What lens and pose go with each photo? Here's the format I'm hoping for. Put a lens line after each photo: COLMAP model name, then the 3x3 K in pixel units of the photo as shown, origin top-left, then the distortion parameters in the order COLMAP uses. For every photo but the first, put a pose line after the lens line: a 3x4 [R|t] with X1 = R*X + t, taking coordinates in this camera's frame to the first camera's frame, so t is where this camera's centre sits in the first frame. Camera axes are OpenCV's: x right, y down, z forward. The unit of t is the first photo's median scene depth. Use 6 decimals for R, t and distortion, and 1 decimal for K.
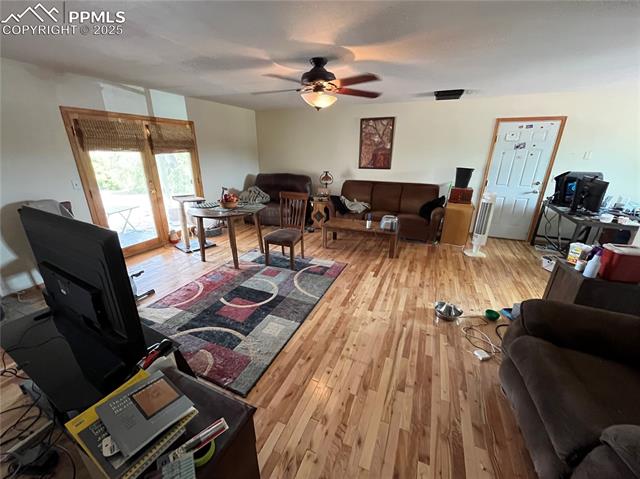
lens RADIAL K [[257.9, 0, 316.8], [0, 257.9, 241.0], [0, 0, 1]] dist [-0.006856, 0.001355]
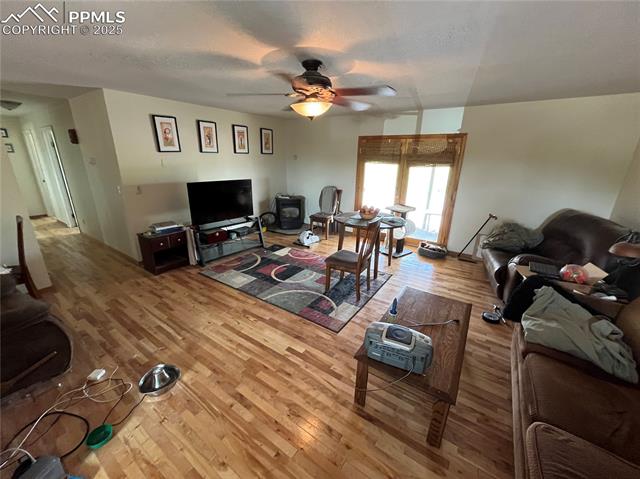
lens RADIAL K [[257.9, 0, 317.8], [0, 257.9, 239.0], [0, 0, 1]] dist [-0.006856, 0.001355]
pose [[-0.182903, 0.292848, -0.938502, 0.819306], [-0.344982, 0.874787, 0.340199, -0.401174], [0.920616, 0.385990, -0.058974, 1.069672]]
